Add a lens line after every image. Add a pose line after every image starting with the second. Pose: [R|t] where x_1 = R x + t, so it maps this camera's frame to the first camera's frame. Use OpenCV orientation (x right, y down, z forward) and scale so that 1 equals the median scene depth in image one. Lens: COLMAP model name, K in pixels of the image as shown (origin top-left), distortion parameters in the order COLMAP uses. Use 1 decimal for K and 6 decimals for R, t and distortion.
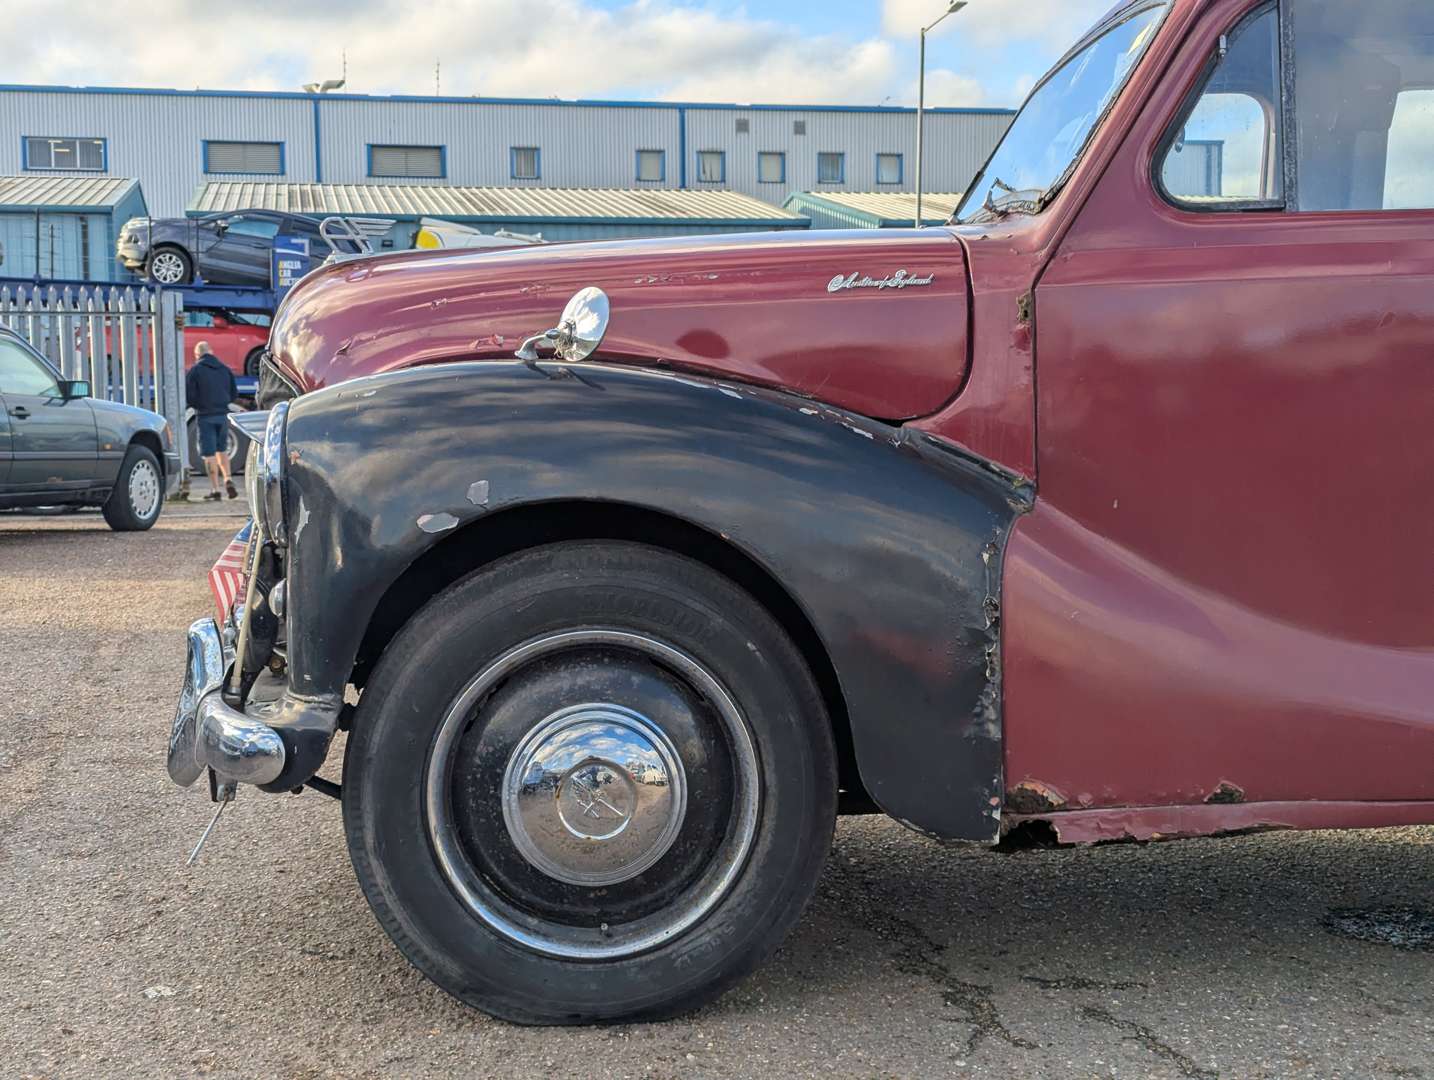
lens RADIAL K [[2011.2, 0, 717.0], [0, 2011.2, 540.0], [0, 0, 1]] dist [0.195268, -0.658150]
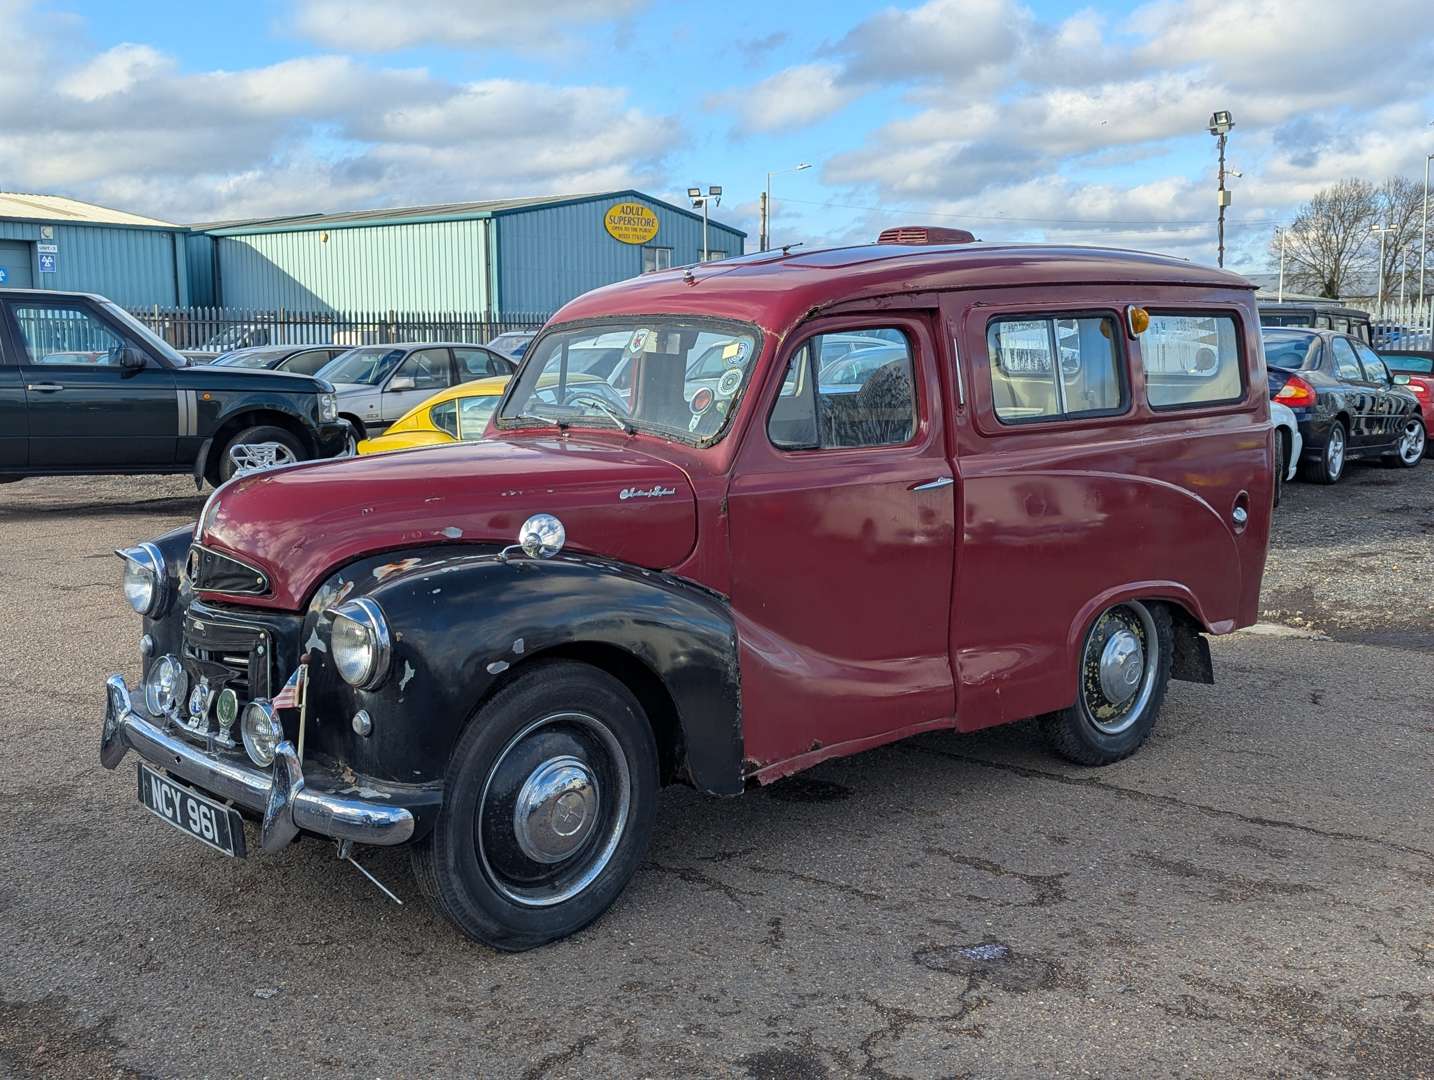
lens RADIAL K [[1519.3, 0, 717.0], [0, 1519.3, 540.0], [0, 0, 1]] dist [0.118606, -0.228162]
pose [[0.769311, -0.079549, 0.633902, -0.692884], [0.044087, 0.996463, 0.071542, -0.171594], [-0.637351, -0.027092, 0.770097, -0.069703]]
